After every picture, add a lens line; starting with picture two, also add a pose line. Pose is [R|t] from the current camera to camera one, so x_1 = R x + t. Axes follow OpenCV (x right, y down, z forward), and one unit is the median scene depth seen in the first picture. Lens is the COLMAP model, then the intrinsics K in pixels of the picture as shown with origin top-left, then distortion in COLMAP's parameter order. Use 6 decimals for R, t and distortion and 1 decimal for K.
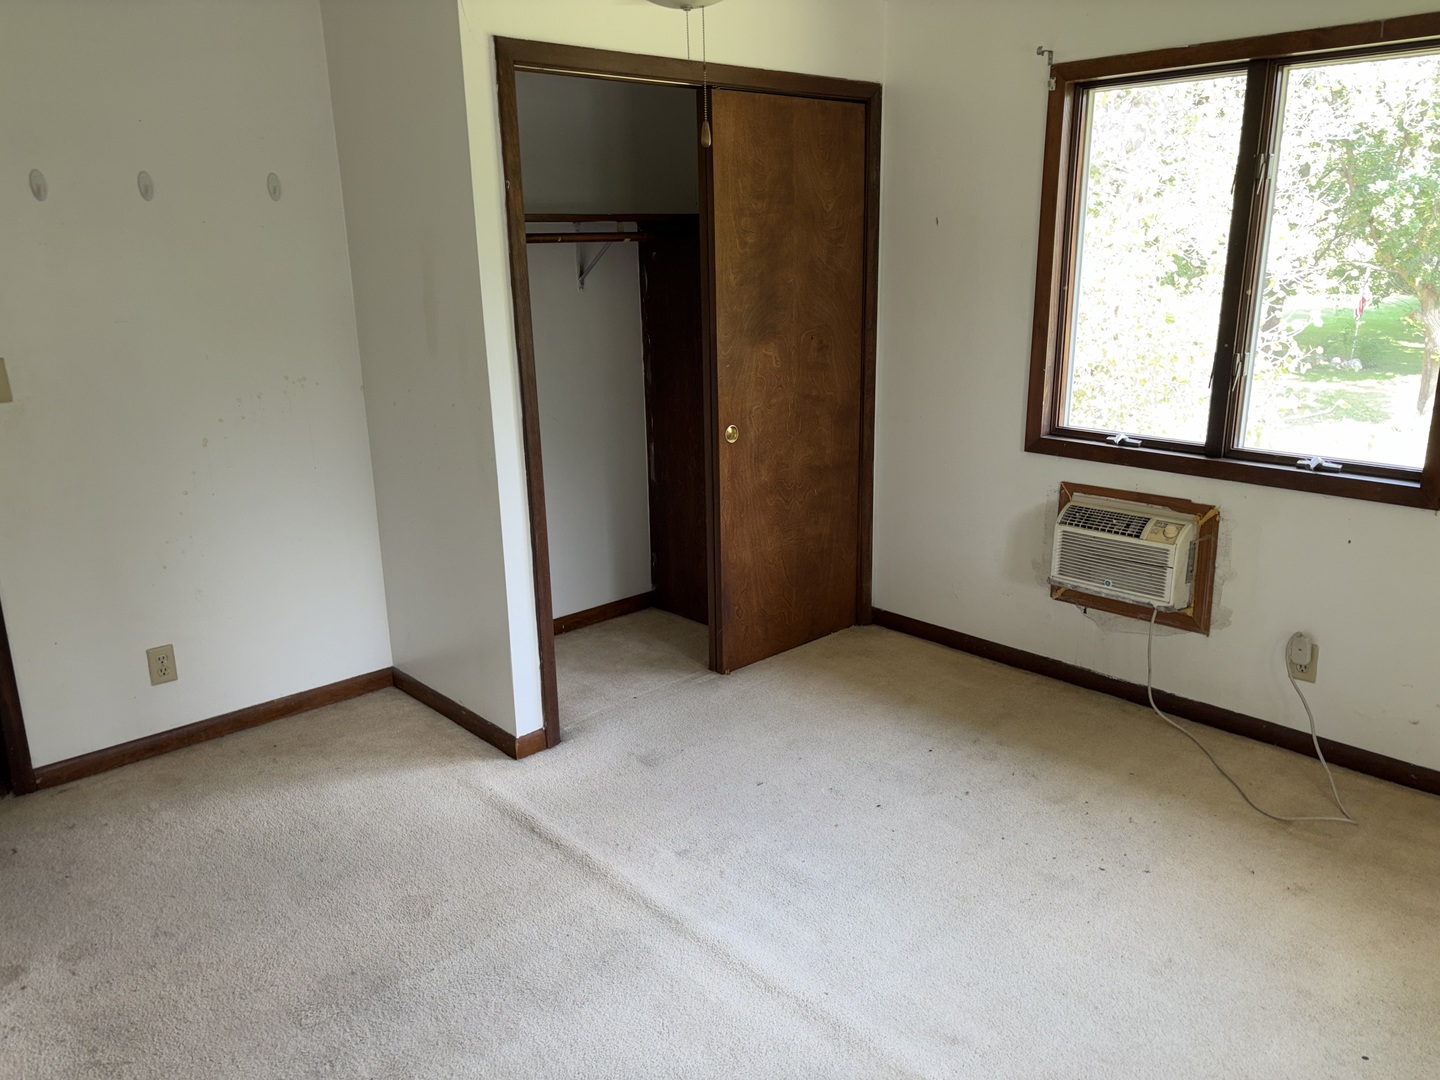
lens RADIAL K [[1088.7, 0, 720.0], [0, 1088.7, 540.0], [0, 0, 1]] dist [0.069259, -0.085603]
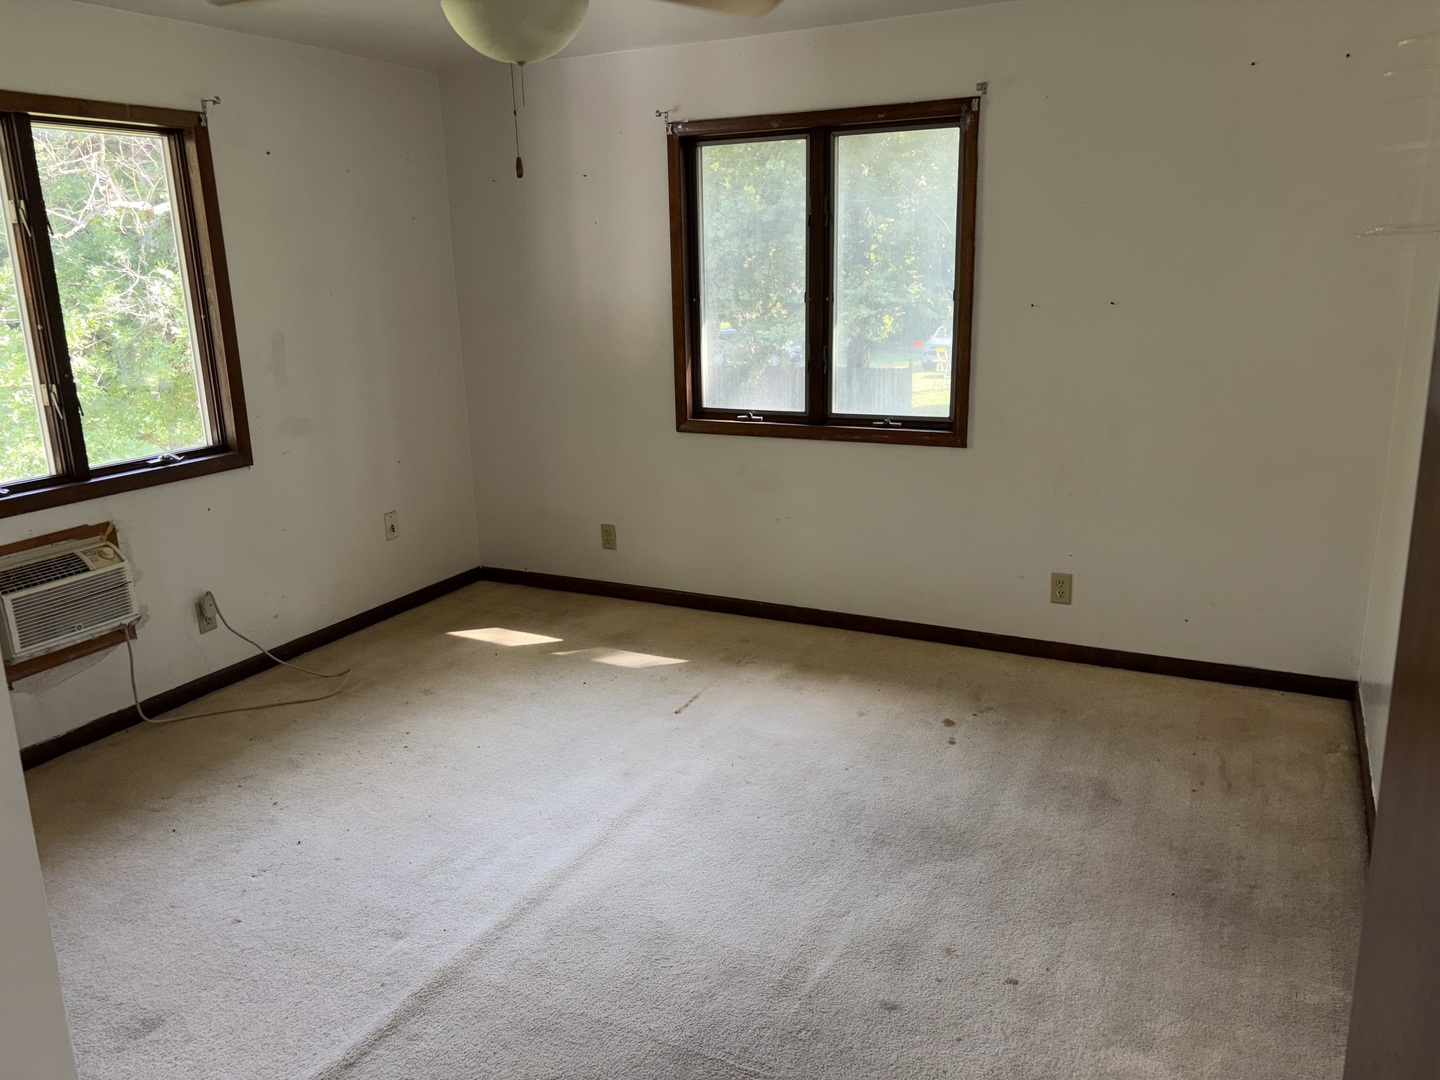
lens RADIAL K [[1088.7, 0, 720.0], [0, 1088.7, 540.0], [0, 0, 1]] dist [0.069259, -0.085603]
pose [[-0.343155, -0.208031, 0.915952, -0.785887], [0.289978, 0.904066, 0.313970, -0.188613], [-0.893397, 0.373346, -0.249910, 0.775019]]
